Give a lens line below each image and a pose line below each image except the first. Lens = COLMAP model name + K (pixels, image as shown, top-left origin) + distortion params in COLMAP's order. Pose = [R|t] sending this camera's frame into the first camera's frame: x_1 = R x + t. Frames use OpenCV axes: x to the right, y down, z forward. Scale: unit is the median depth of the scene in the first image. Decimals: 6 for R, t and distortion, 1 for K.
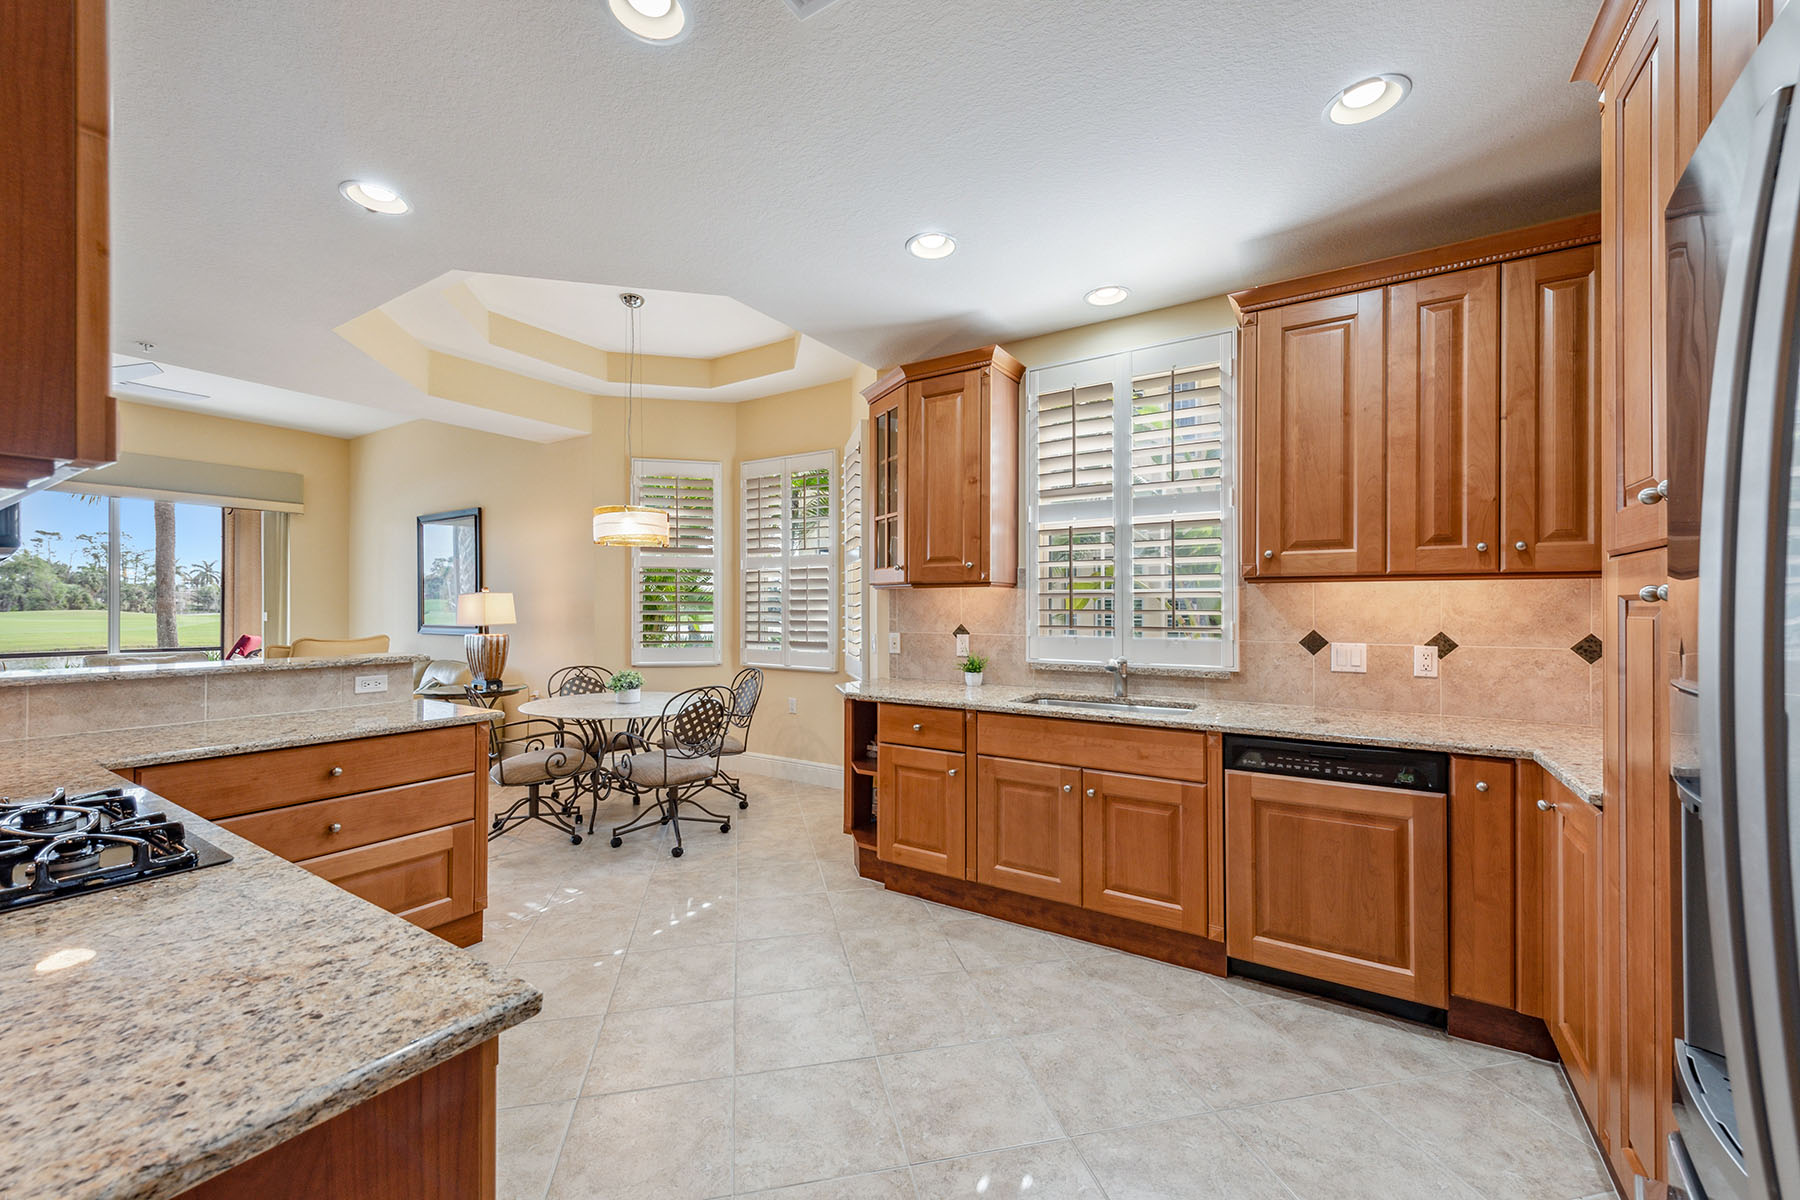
lens RADIAL K [[703.4, 0, 894.0], [0, 703.4, 601.1], [0, 0, 1]] dist [0.008616, -0.001146]
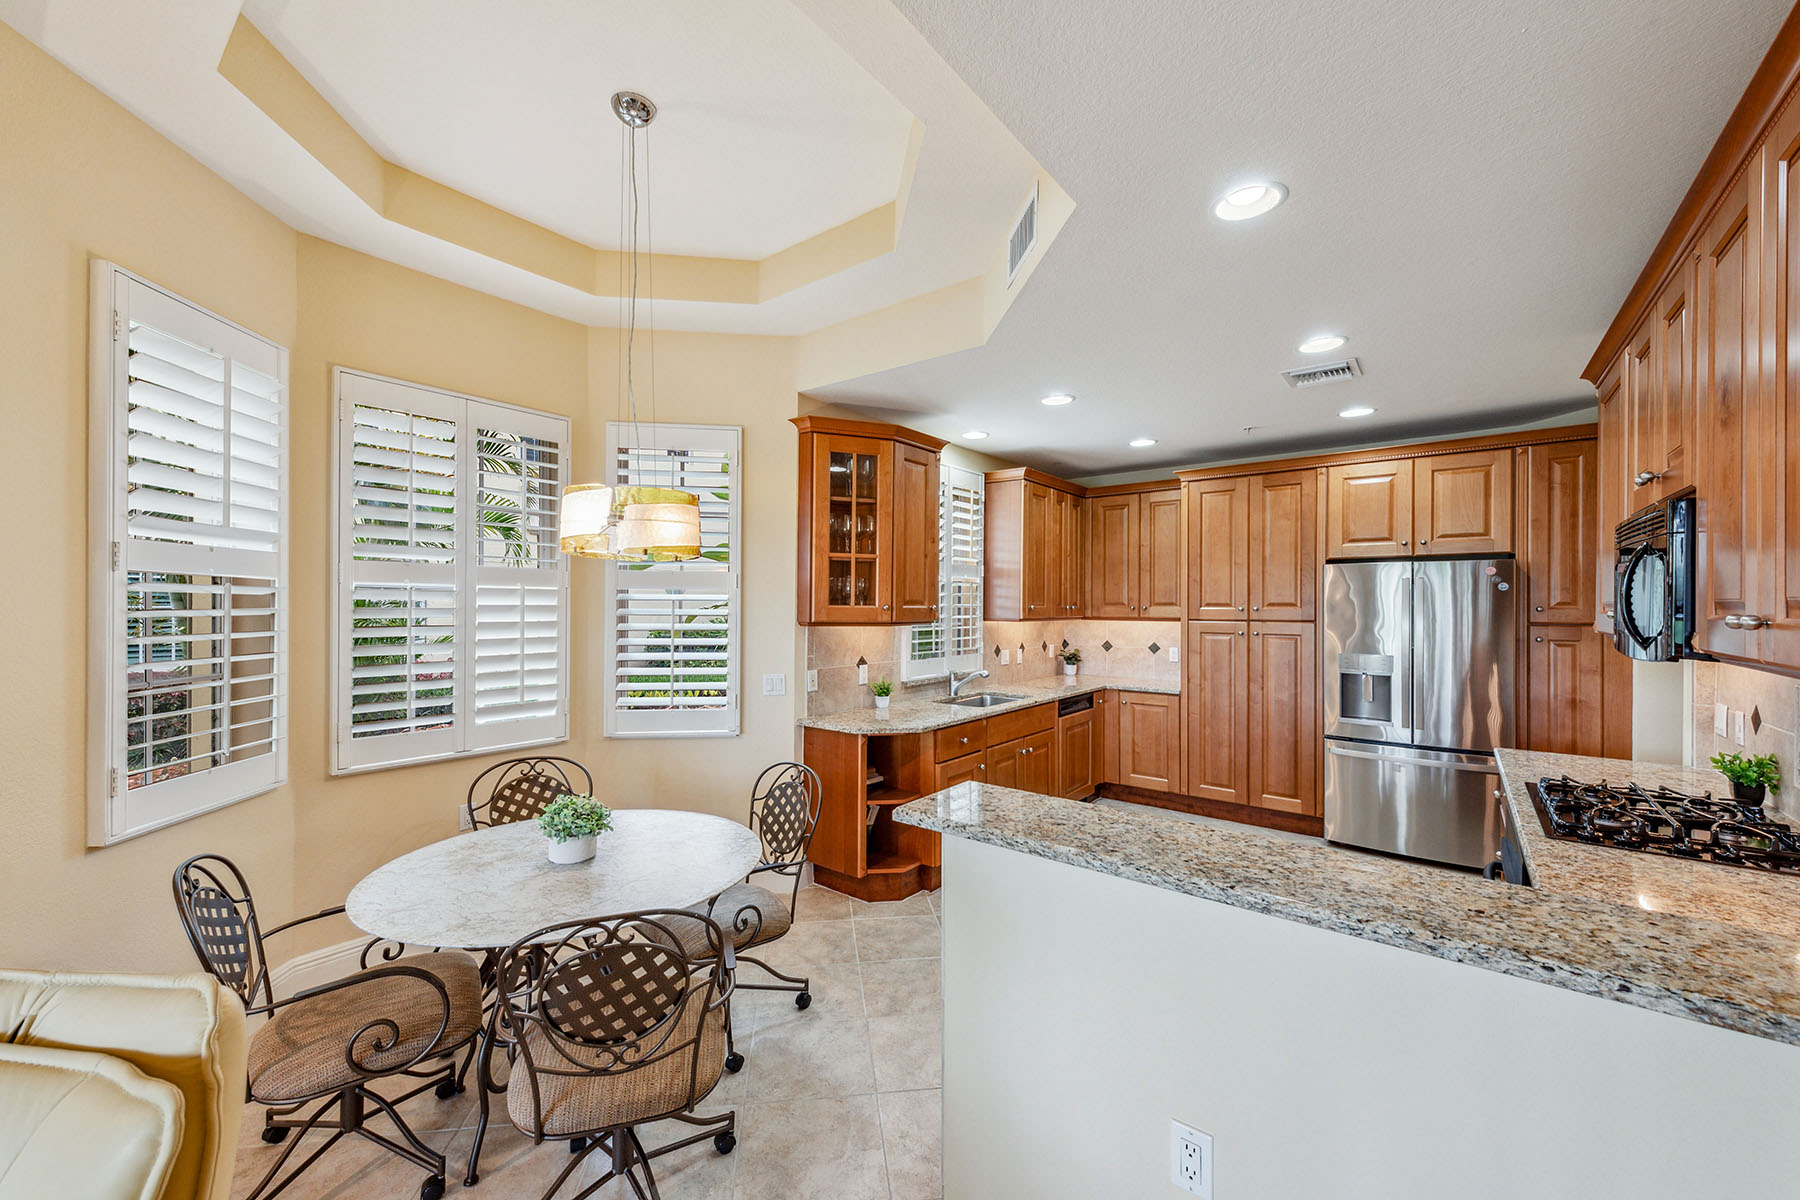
lens RADIAL K [[703.4, 0, 894.9], [0, 703.4, 598.1], [0, 0, 1]] dist [0.008616, -0.001146]
pose [[0.102278, 0.007373, 0.994729, -1.719921], [-0.009211, 0.999937, -0.006465, -0.089761], [-0.994713, -0.008501, 0.102339, 1.404144]]
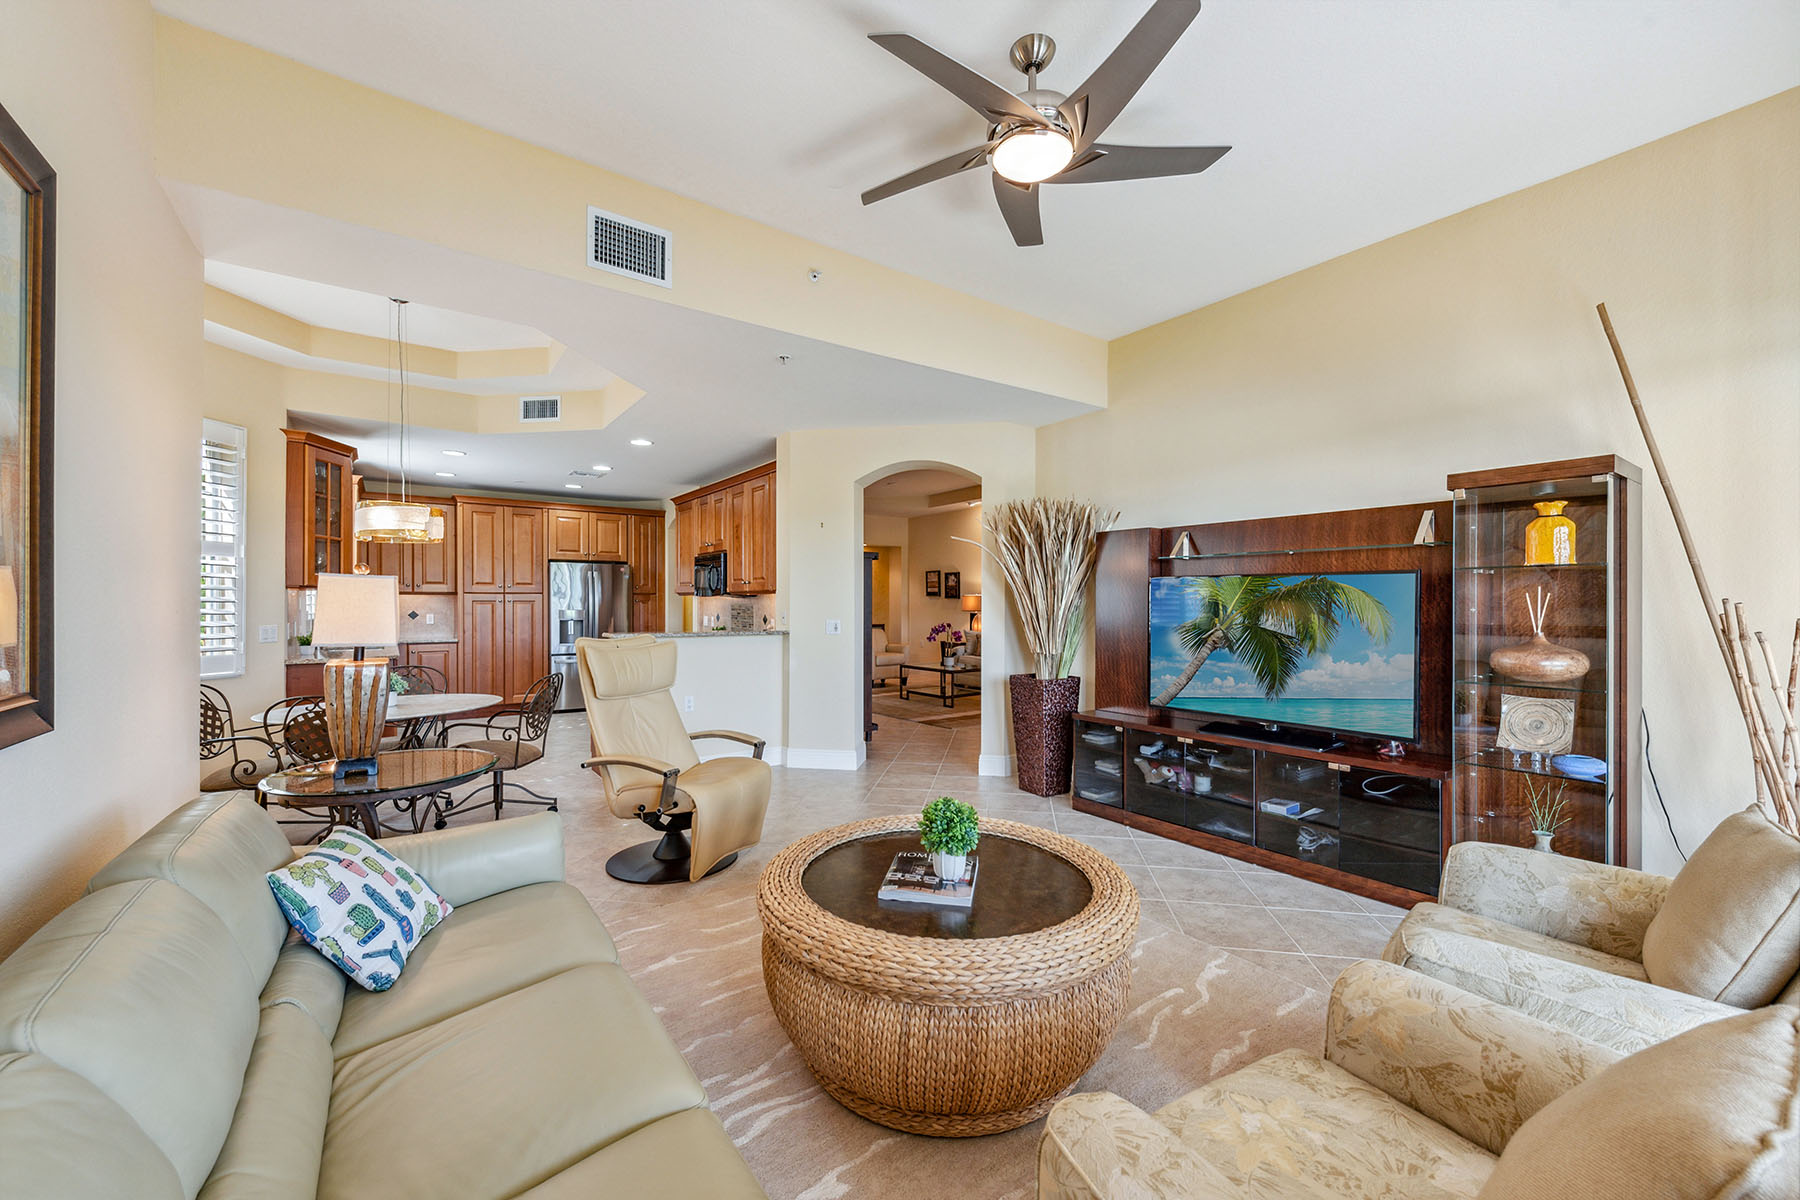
lens RADIAL K [[703.4, 0, 905.5], [0, 703.4, 606.5], [0, 0, 1]] dist [0.008616, -0.001146]
pose [[-0.928886, -0.003852, 0.370346, -2.710585], [-0.004966, 0.999986, -0.002053, 0.023451], [-0.370333, -0.003746, -0.928892, 3.166035]]
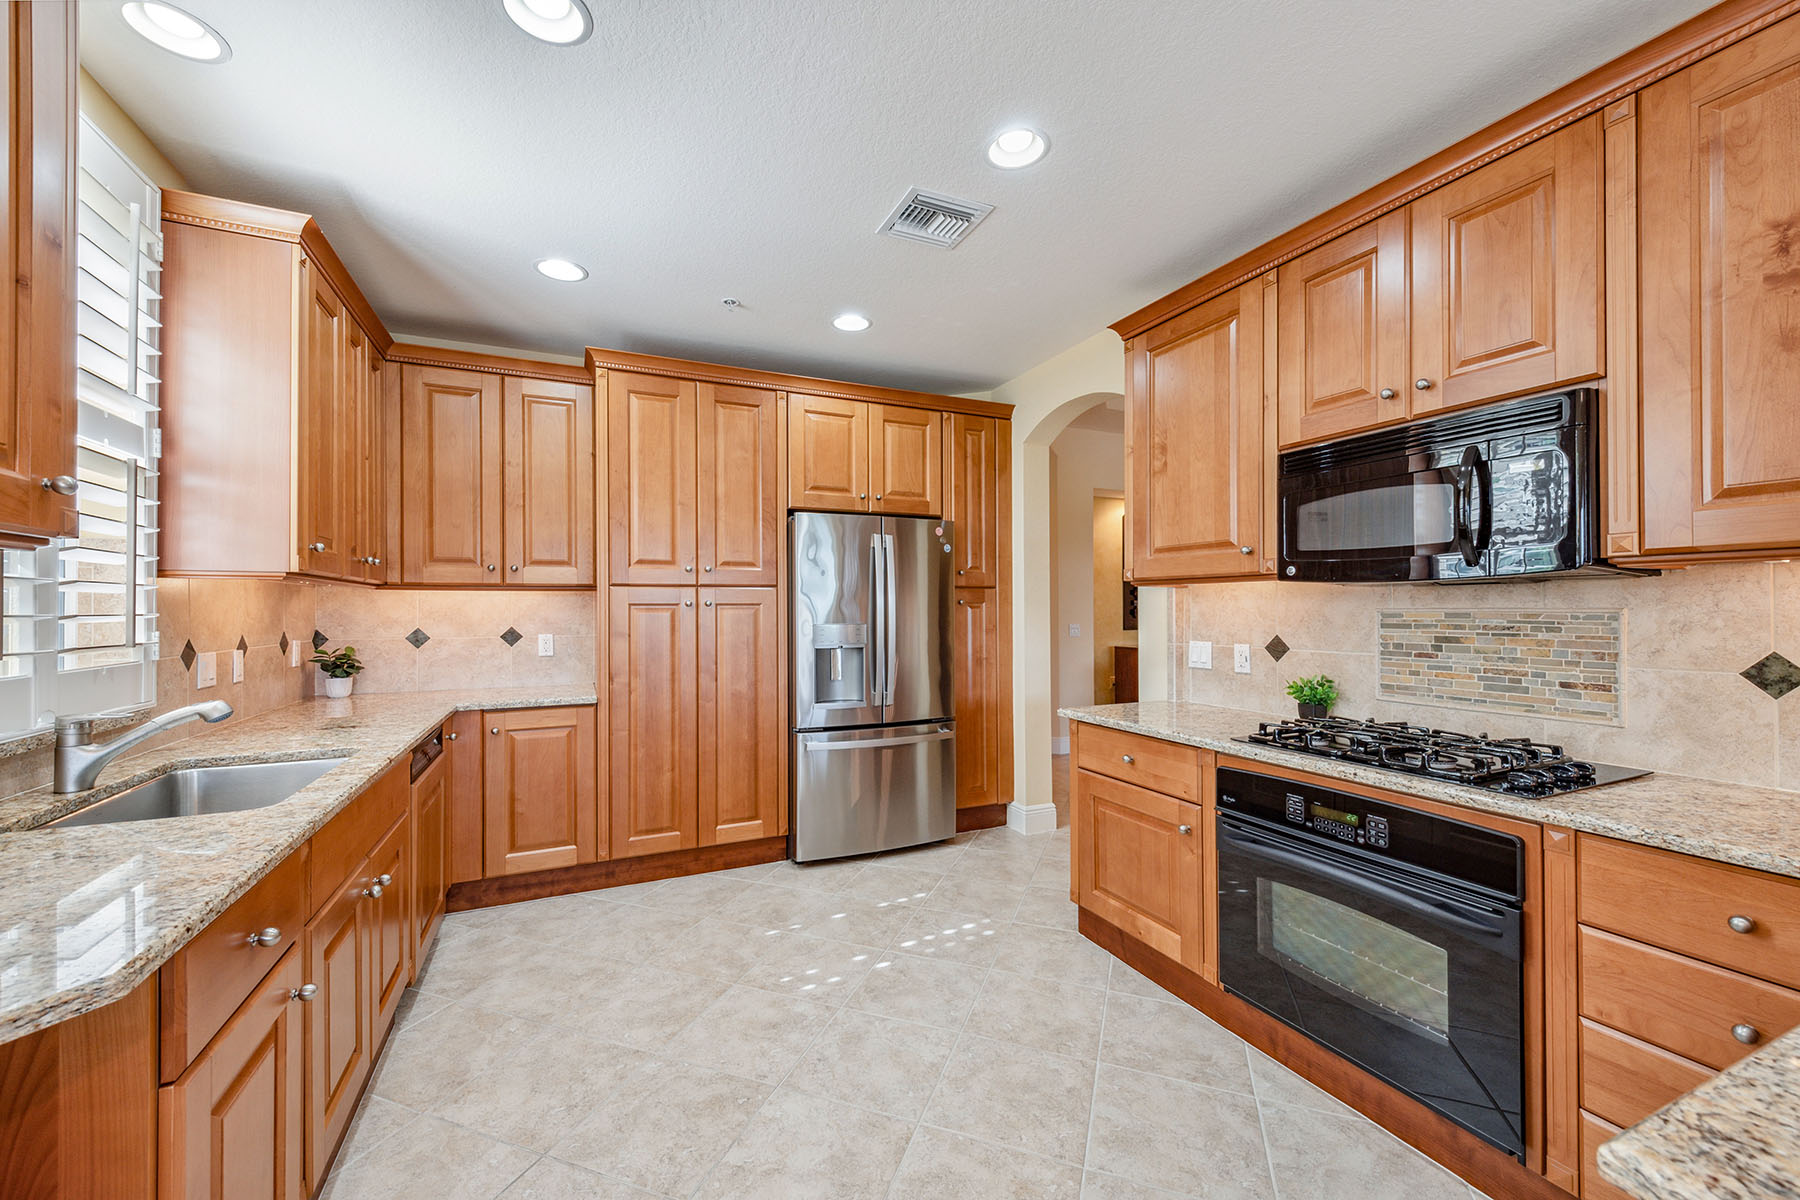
lens RADIAL K [[703.4, 0, 893.4], [0, 703.4, 606.7], [0, 0, 1]] dist [0.008616, -0.001146]
pose [[-0.837259, 0.003578, 0.546795, -0.624163], [-0.000437, 0.999974, -0.007214, 0.013953], [-0.546807, -0.006279, -0.837235, 1.594029]]
